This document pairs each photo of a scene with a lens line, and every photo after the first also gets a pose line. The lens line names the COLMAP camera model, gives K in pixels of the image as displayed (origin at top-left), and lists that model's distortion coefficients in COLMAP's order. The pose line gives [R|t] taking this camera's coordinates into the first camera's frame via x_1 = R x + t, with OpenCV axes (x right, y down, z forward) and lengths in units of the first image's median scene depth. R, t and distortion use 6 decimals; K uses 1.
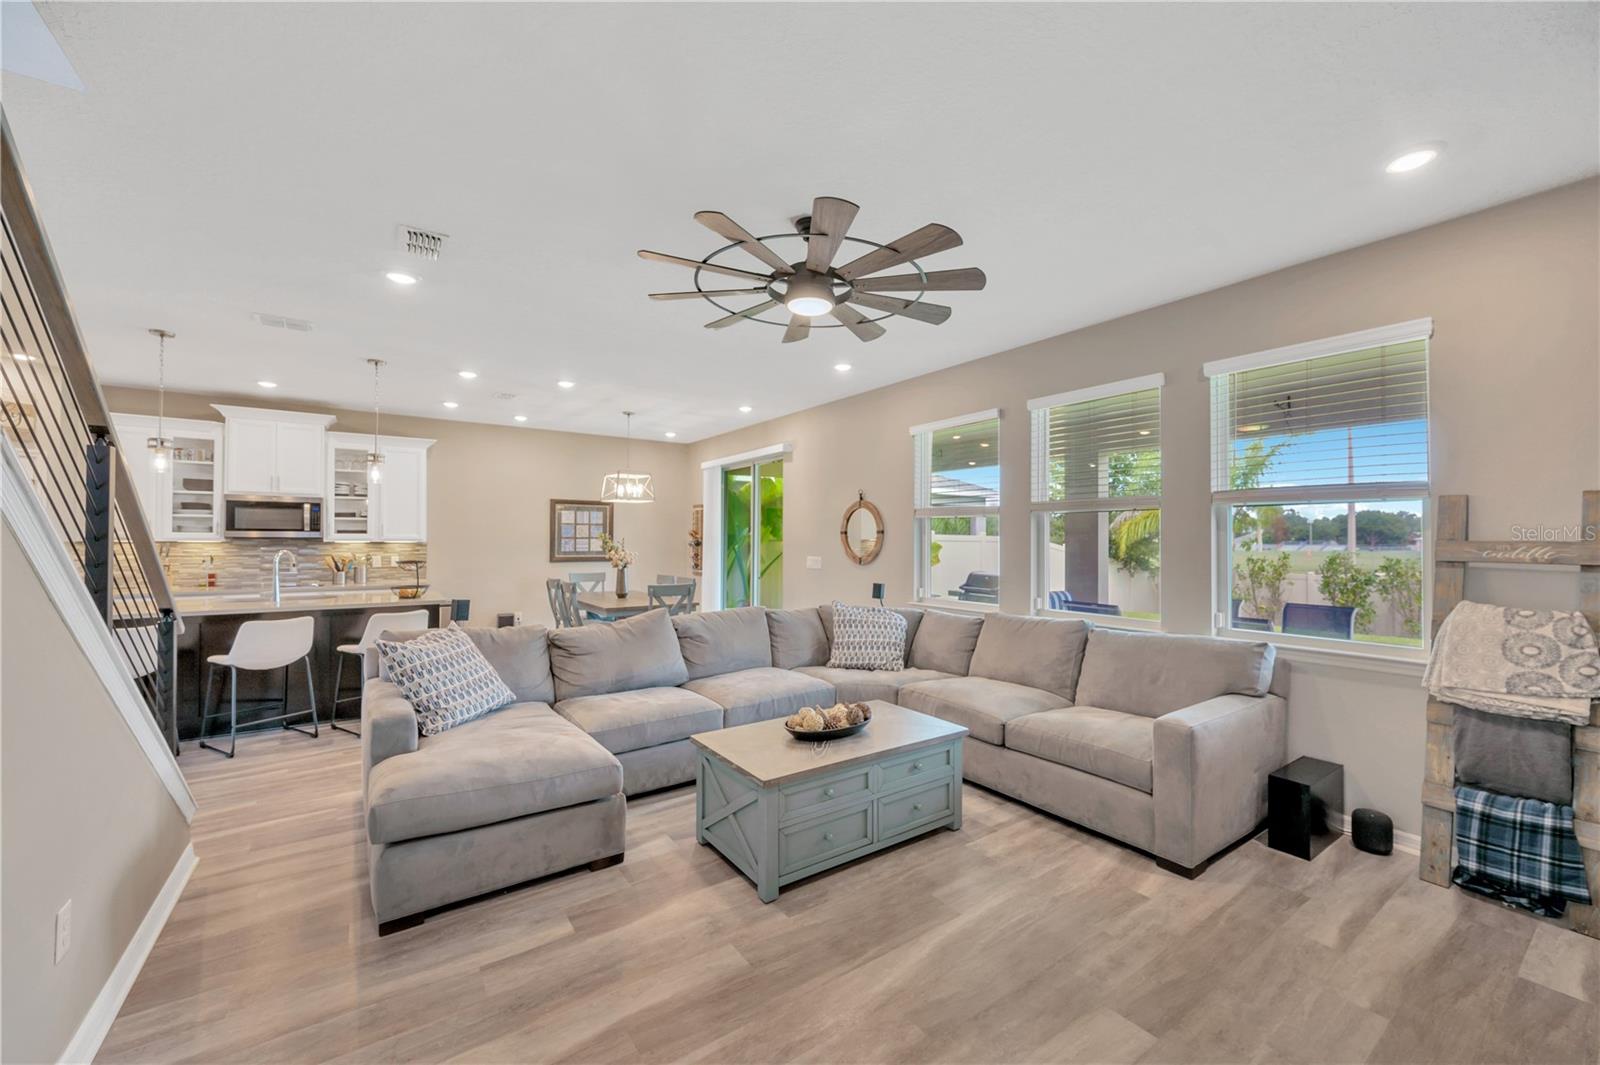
lens RADIAL K [[634.0, 0, 810.5], [0, 634.0, 535.3], [0, 0, 1]] dist [-0.001177, -0.000211]
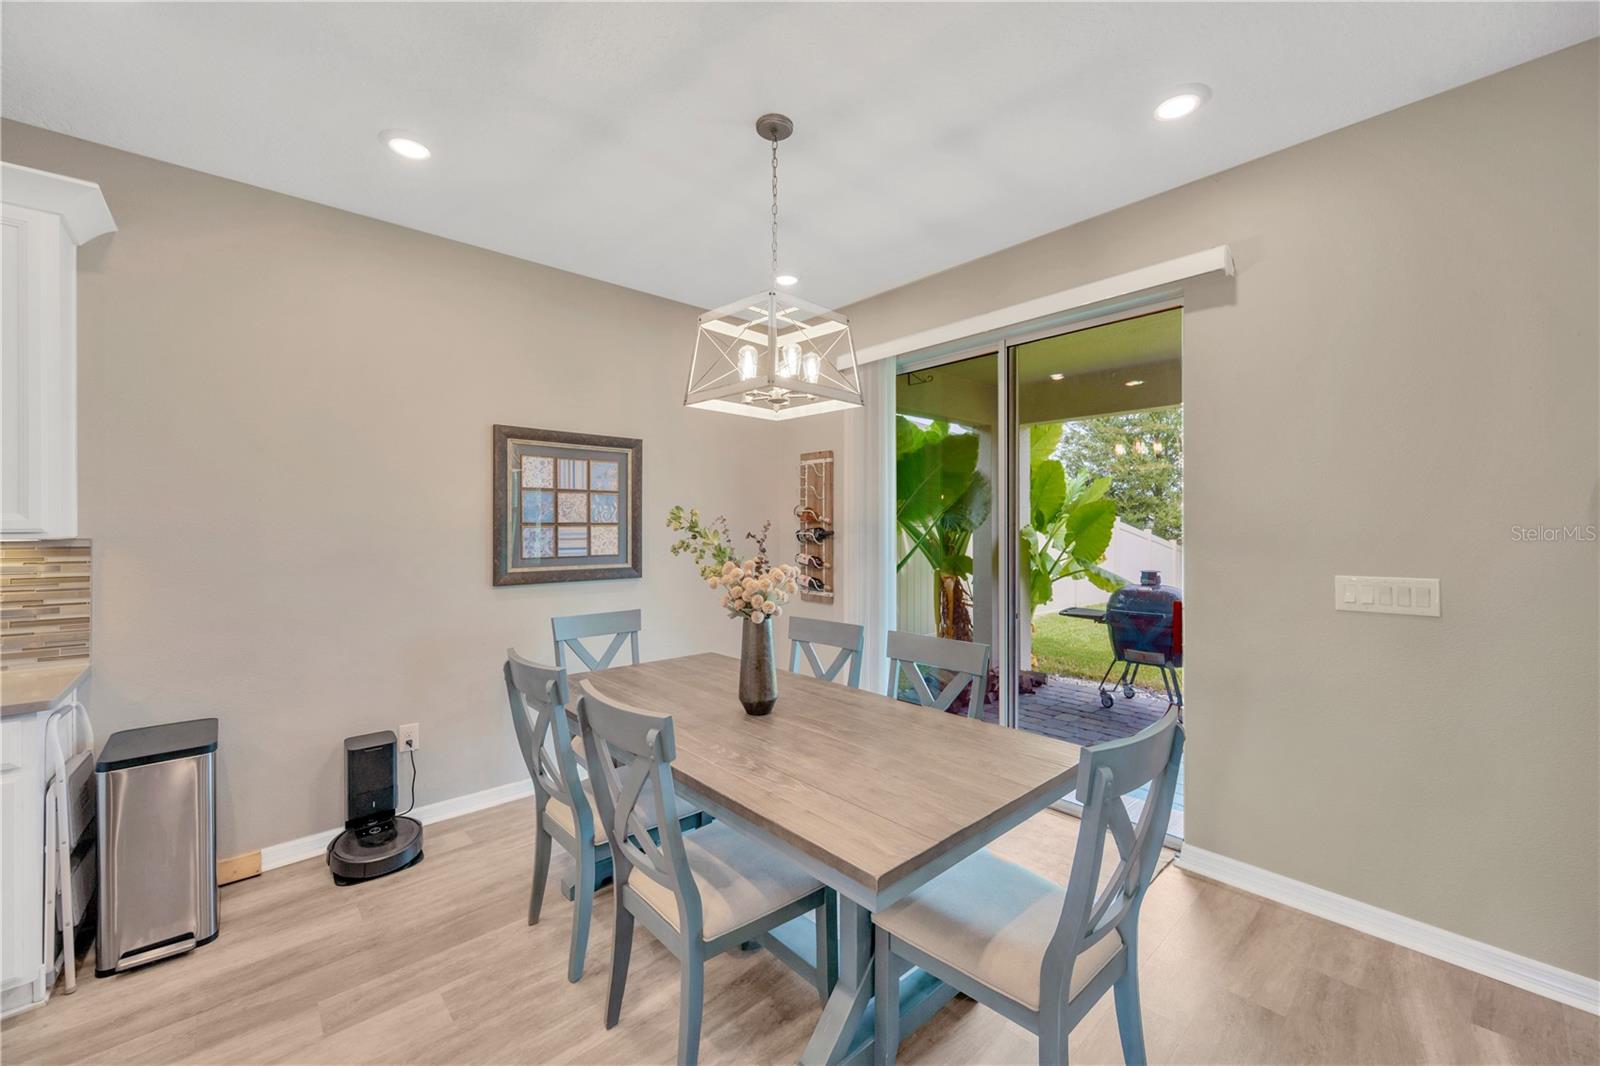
lens RADIAL K [[626.1, 0, 803.5], [0, 626.1, 530.2], [0, 0, 1]] dist [-0.000779, -0.000043]
pose [[0.991521, -0.005403, 0.129833, -0.334168], [0.003419, 0.999874, 0.015501, 0.002783], [-0.129900, -0.014926, 0.991415, 0.729525]]
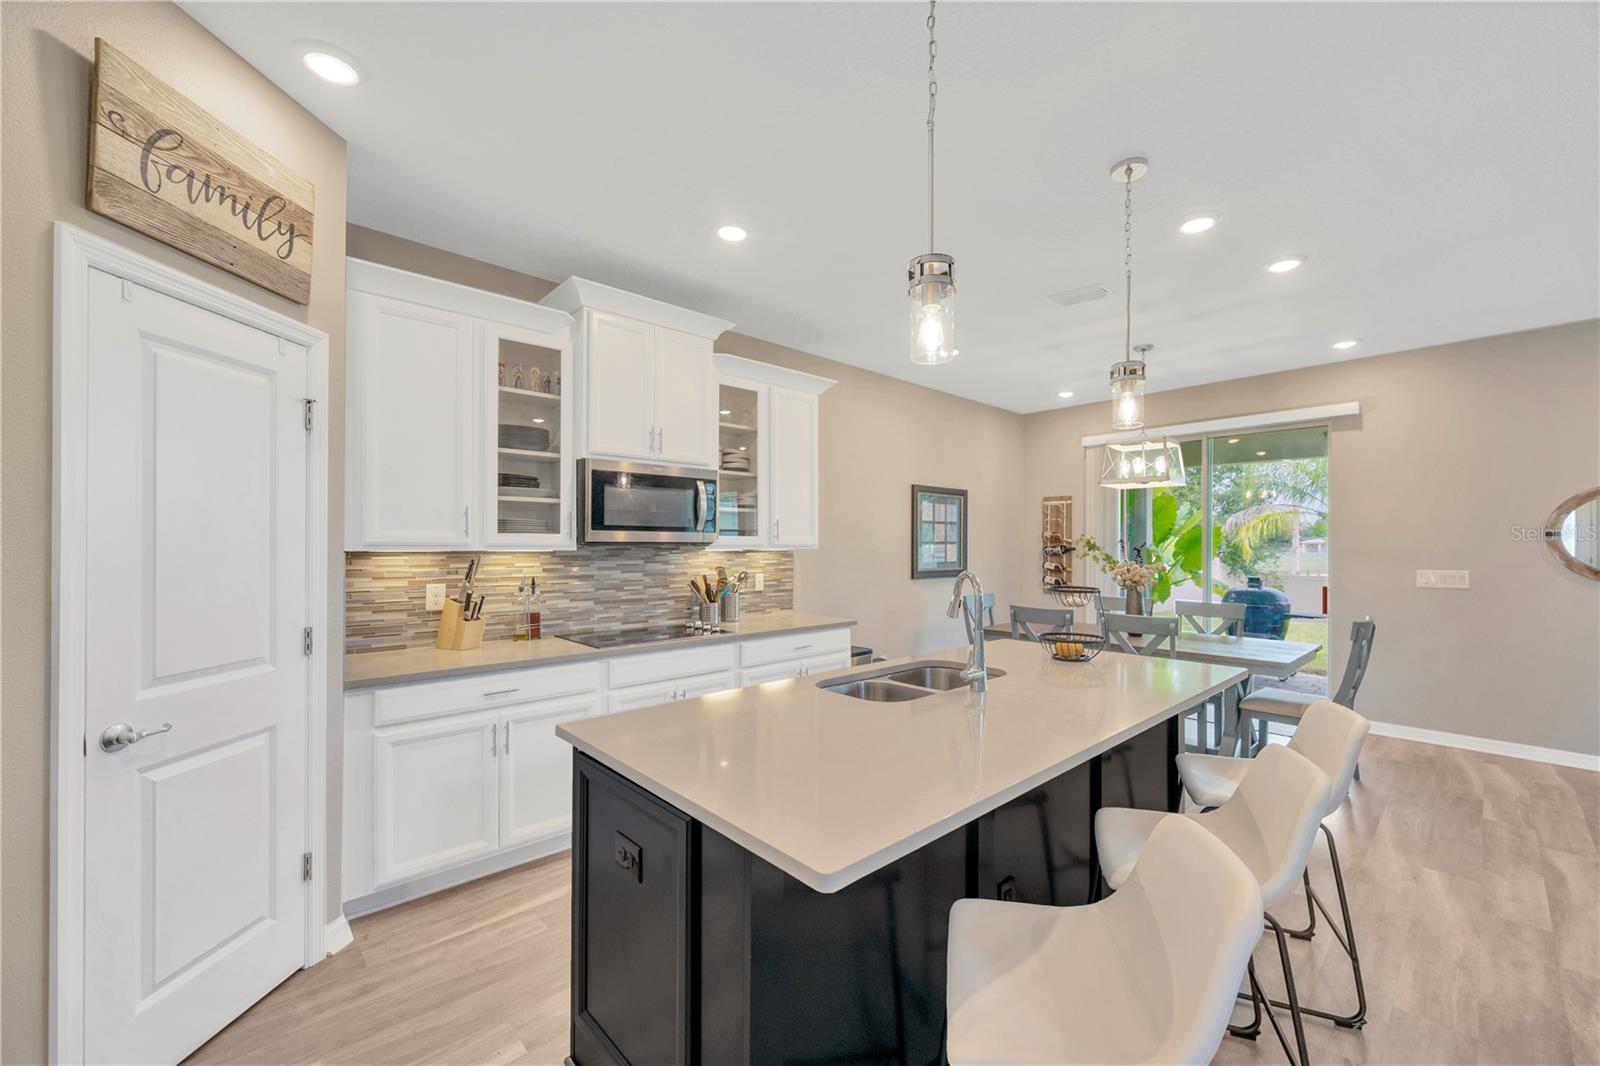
lens RADIAL K [[636.9, 0, 800.4], [0, 636.9, 543.7], [0, 0, 1]] dist [-0.001353, -0.000132]
pose [[0.990786, -0.000049, 0.135439, -0.762558], [-0.001120, 0.999963, 0.008550, -0.000582], [-0.135435, -0.008623, 0.990749, 0.433358]]
